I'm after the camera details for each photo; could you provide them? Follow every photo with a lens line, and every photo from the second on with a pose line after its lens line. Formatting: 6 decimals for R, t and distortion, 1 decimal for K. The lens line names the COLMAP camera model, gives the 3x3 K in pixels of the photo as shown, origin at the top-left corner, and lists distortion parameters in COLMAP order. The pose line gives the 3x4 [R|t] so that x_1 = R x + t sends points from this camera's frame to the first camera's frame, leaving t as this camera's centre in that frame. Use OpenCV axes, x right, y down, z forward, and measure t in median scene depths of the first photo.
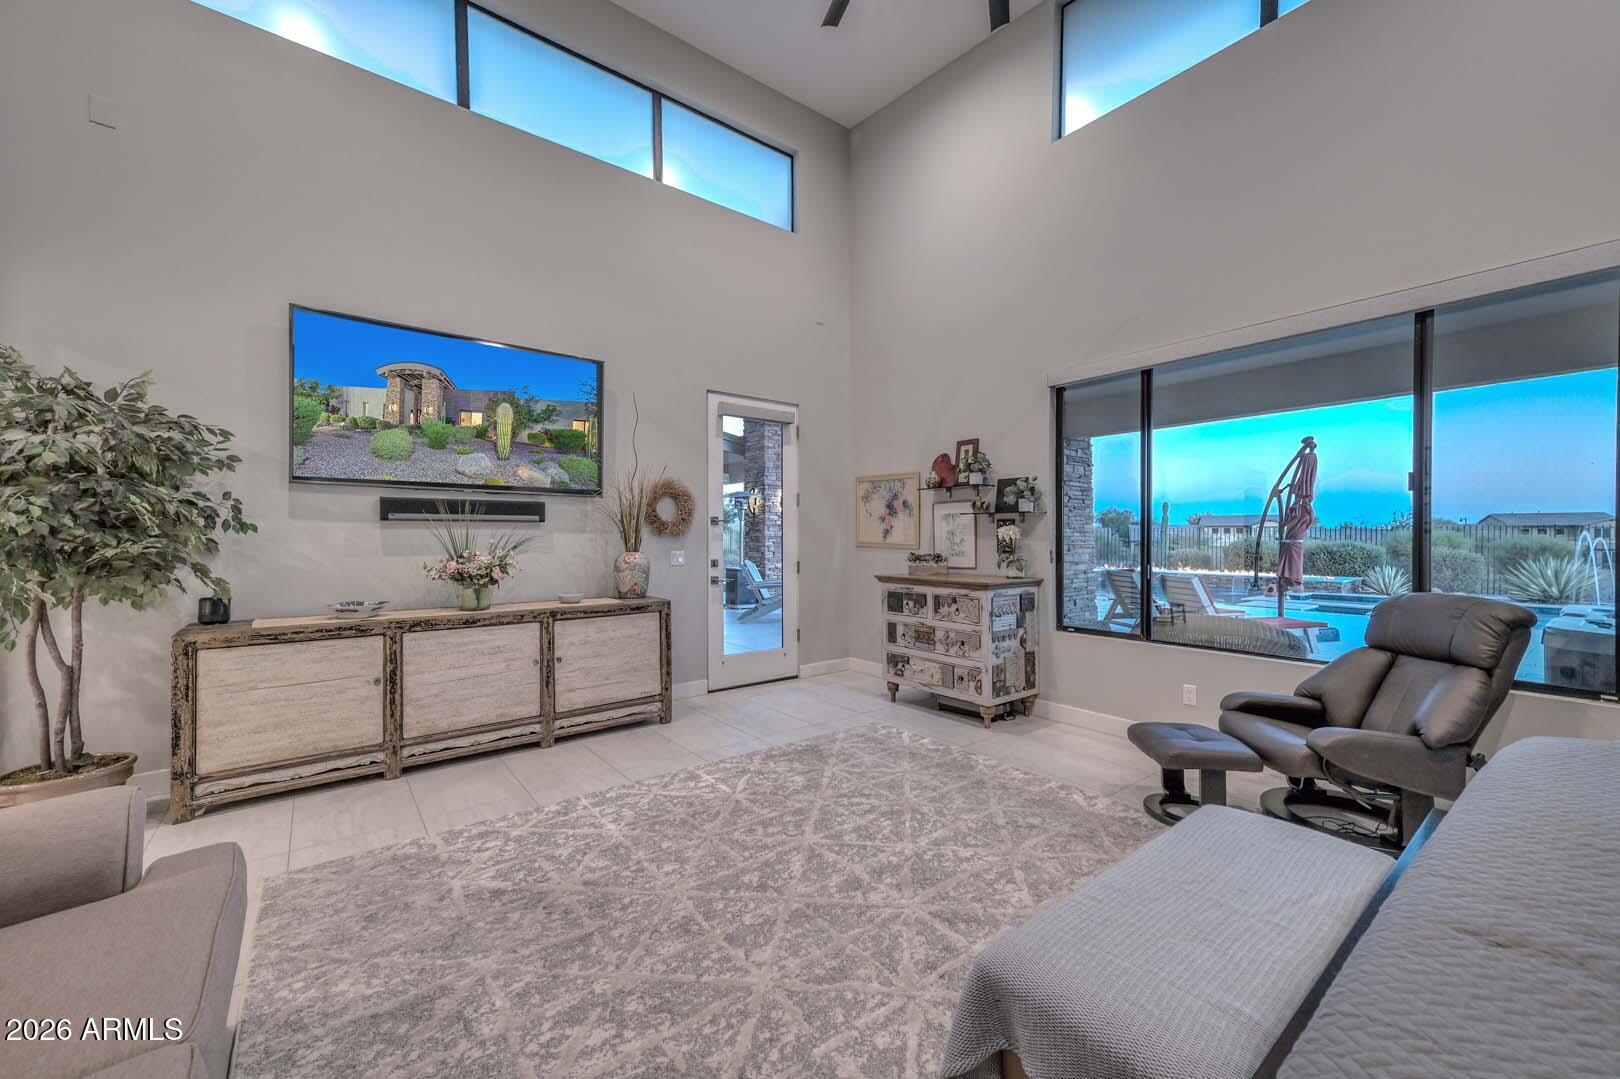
lens RADIAL K [[638.6, 0, 815.3], [0, 638.6, 541.3], [0, 0, 1]] dist [0.019040, 0.000501]
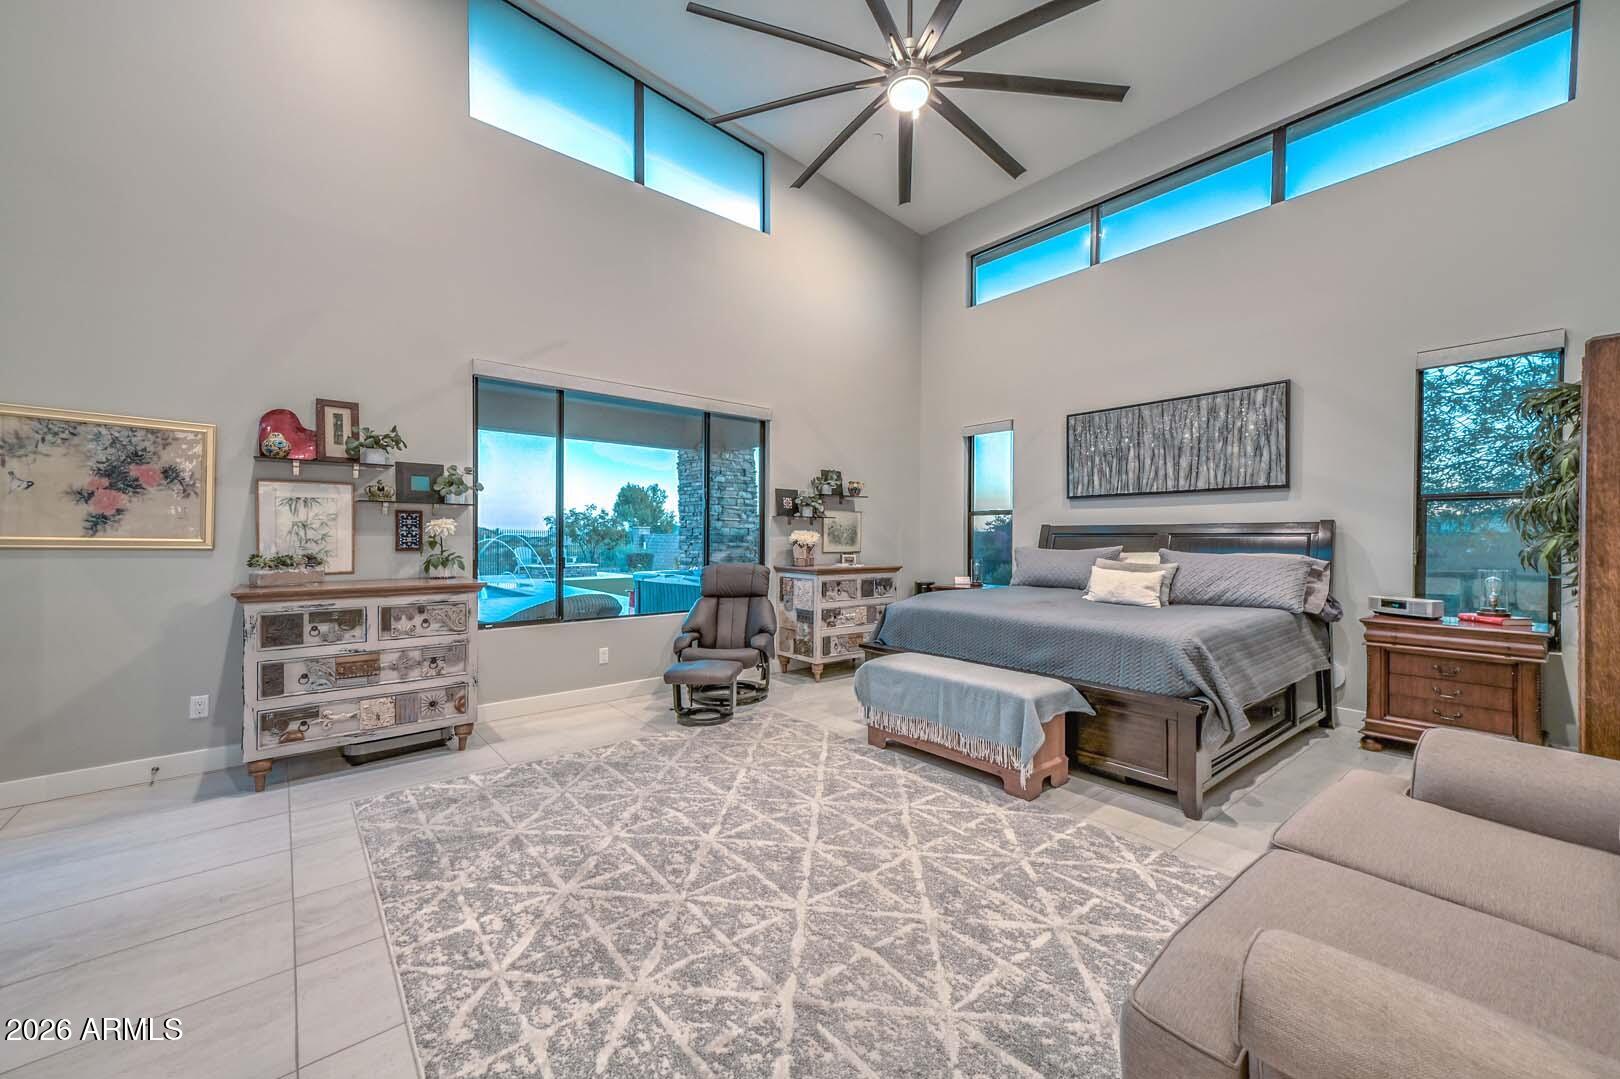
lens RADIAL K [[638.6, 0, 815.3], [0, 638.6, 541.3], [0, 0, 1]] dist [0.019040, 0.000501]
pose [[-0.051653, -0.003804, 0.998658, -0.746544], [0.003645, 0.999985, 0.003997, 0.005760], [-0.998658, 0.003846, -0.051638, 0.663070]]
